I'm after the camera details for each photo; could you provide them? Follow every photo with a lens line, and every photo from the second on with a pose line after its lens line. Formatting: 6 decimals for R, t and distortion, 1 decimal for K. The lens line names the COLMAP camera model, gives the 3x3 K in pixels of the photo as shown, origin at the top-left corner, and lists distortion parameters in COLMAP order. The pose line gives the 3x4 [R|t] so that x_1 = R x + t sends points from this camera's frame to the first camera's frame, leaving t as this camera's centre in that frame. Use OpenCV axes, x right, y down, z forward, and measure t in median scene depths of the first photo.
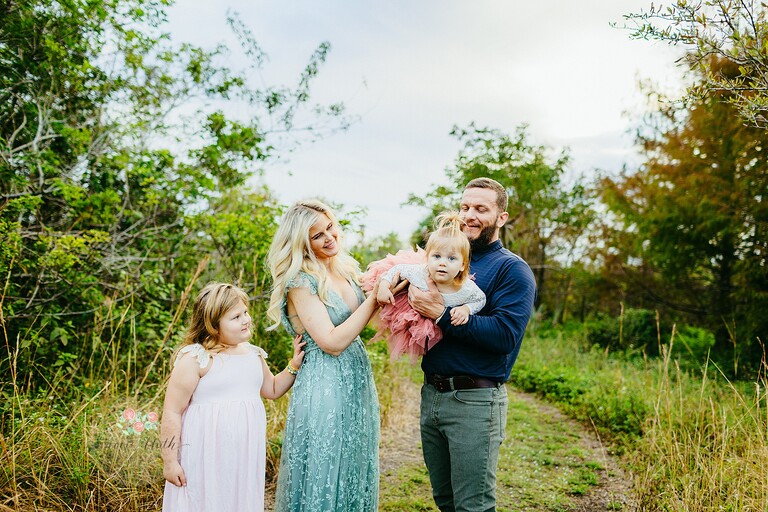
lens RADIAL K [[706.5, 0, 384.0], [0, 706.5, 256.0], [0, 0, 1]] dist [0.007282, 0.003809]
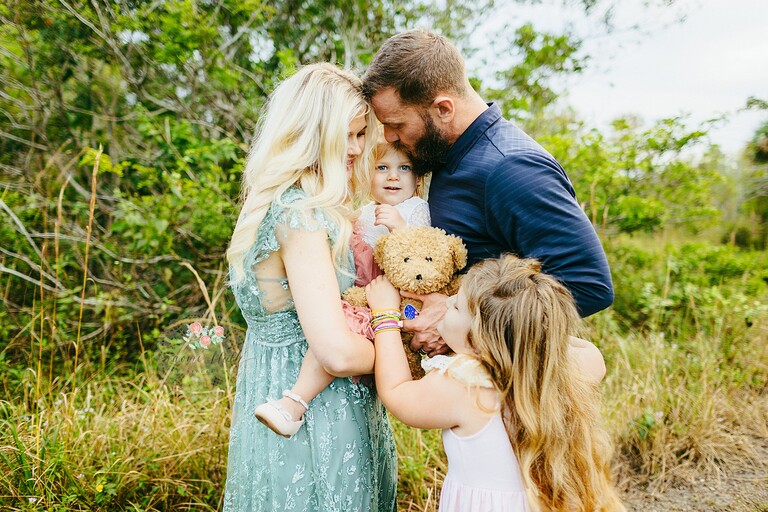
lens RADIAL K [[715.8, 0, 384.0], [0, 715.8, 256.0], [0, 0, 1]] dist [-0.003340, 0.001040]
pose [[0.911464, -0.021567, -0.410815, -0.034250], [0.062655, 0.994252, 0.086814, -0.002081], [0.406582, -0.104867, 0.907576, 0.076464]]
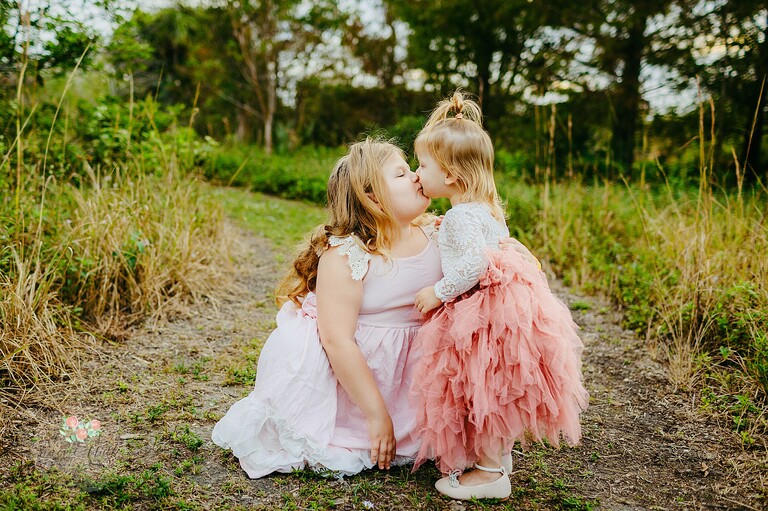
lens RADIAL K [[808.9, 0, 320.4], [0, 808.9, 223.5], [0, 0, 1]] dist [-0.000702, -0.002331]
pose [[0.951207, -0.053972, 0.303797, -0.084351], [0.001281, 0.985265, 0.171028, 0.047830], [-0.308552, -0.162294, 0.937260, 0.115775]]
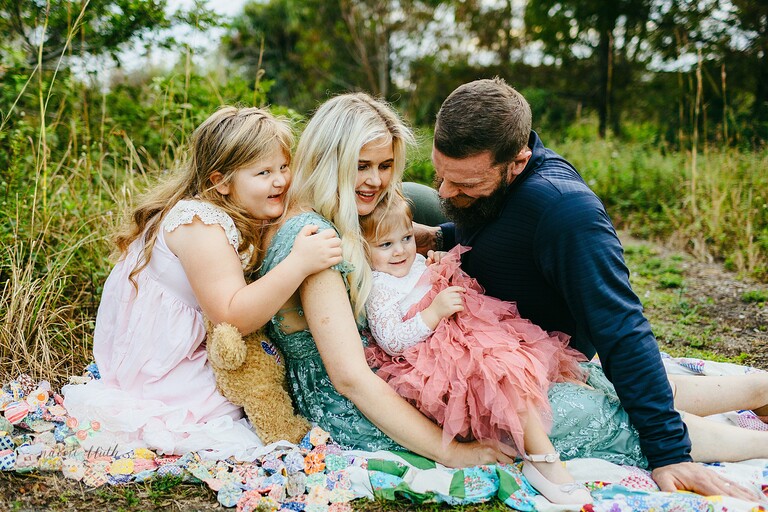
lens RADIAL K [[801.2, 0, 360.6], [0, 801.2, 243.5], [0, 0, 1]] dist [0.007757, -0.012848]
pose [[0.974276, -0.098737, 0.202575, -0.056929], [0.055143, 0.976033, 0.210520, 0.060398], [-0.218507, -0.193934, 0.956371, 0.175834]]
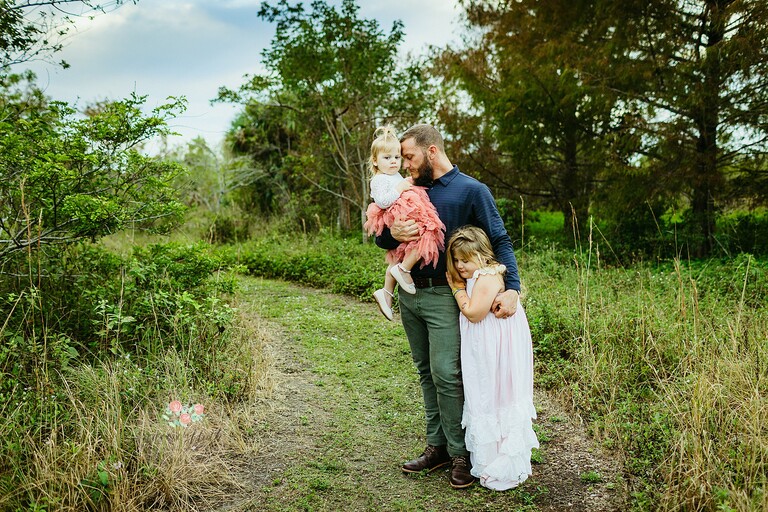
lens RADIAL K [[757.1, 0, 384.0], [0, 757.1, 256.0], [0, 0, 1]] dist [0.008422, -0.001568]
pose [[0.966246, -0.114427, 0.230814, -0.016306], [0.083315, 0.986593, 0.140333, -0.001243], [-0.243777, -0.116366, 0.962825, 0.131303]]
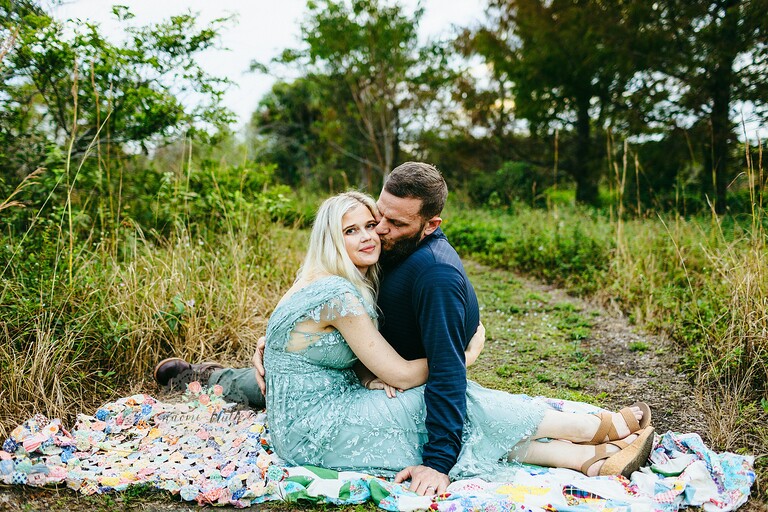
lens RADIAL K [[715.8, 0, 384.0], [0, 715.8, 256.0], [0, 0, 1]] dist [-0.003340, 0.001040]
pose [[0.972375, -0.093317, 0.213958, -0.040159], [0.059101, 0.985170, 0.161084, 0.048533], [-0.225817, -0.143989, 0.963470, 0.137978]]
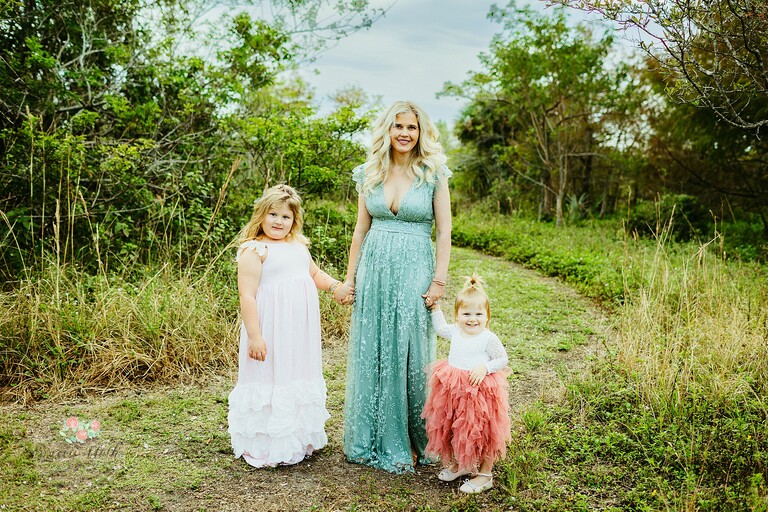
lens RADIAL K [[749.0, 0, 379.3], [0, 749.0, 242.5], [0, 0, 1]] dist [0.003738, 0.001371]
pose [[0.997090, -0.028787, -0.070582, 0.027445], [0.037271, 0.991831, 0.121989, -0.001375], [0.066494, -0.124265, 0.990019, -0.097166]]
